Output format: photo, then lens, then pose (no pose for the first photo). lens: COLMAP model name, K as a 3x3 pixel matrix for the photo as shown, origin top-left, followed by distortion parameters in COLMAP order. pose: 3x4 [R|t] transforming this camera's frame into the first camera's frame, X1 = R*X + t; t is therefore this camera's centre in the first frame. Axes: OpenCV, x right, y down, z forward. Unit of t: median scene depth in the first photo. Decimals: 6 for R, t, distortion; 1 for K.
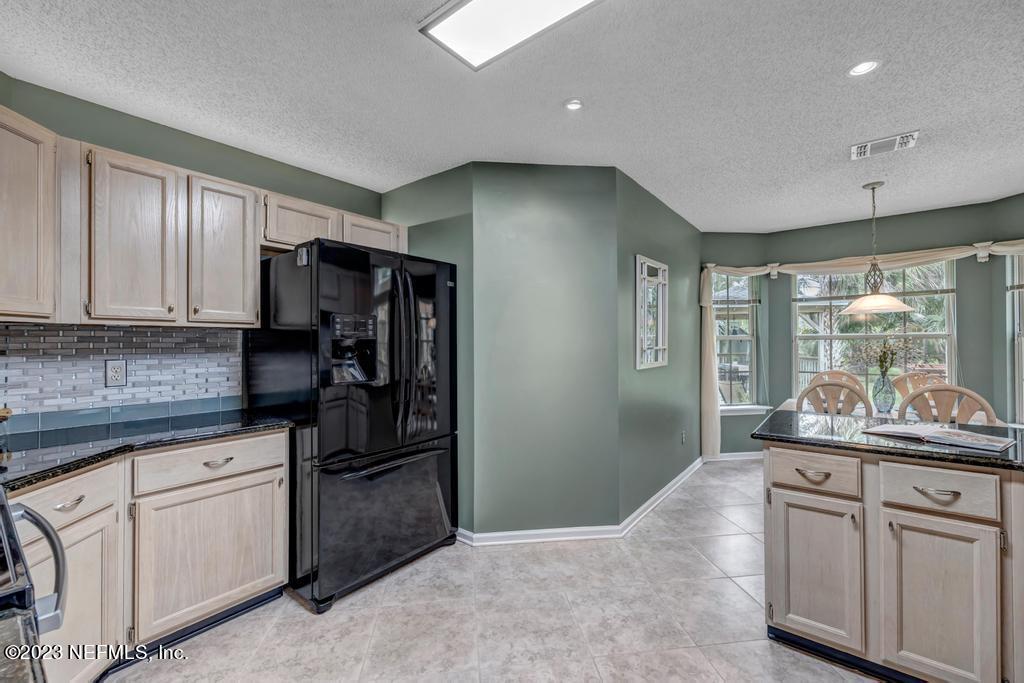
lens RADIAL K [[421.4, 0, 517.6], [0, 421.4, 343.0], [0, 0, 1]] dist [0.001793, 0.000163]
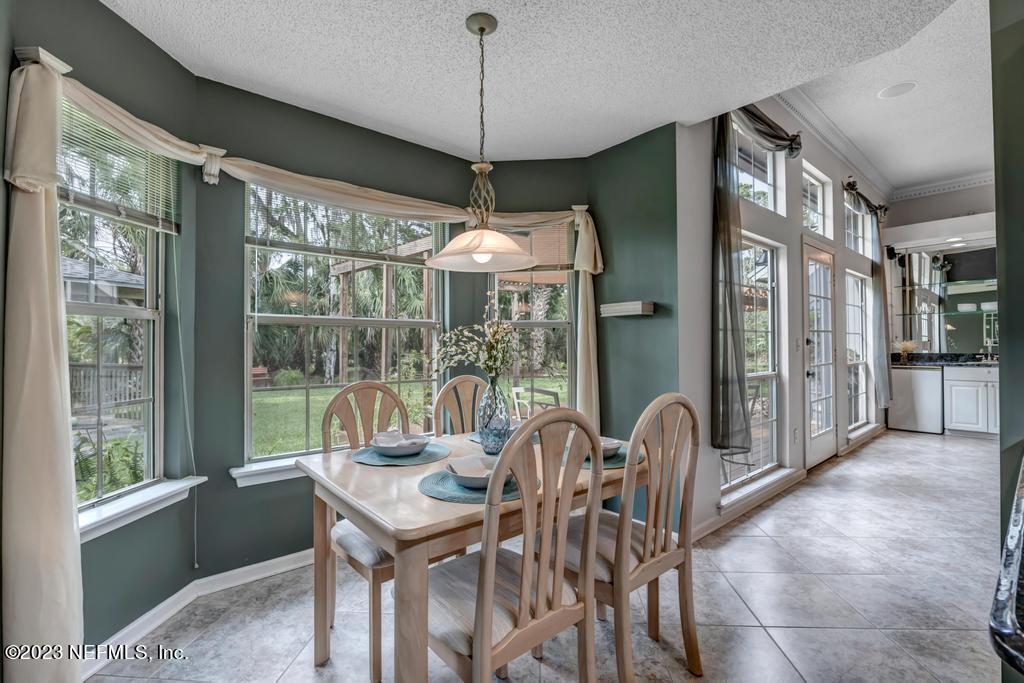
lens RADIAL K [[466.7, 0, 511.4], [0, 466.7, 346.5], [0, 0, 1]] dist [-0.016016, -0.000223]
pose [[0.208331, 0.003618, 0.978052, 0.258119], [0.004865, 0.999977, -0.004735, 0.029320], [-0.978046, 0.005744, 0.208309, 0.762494]]
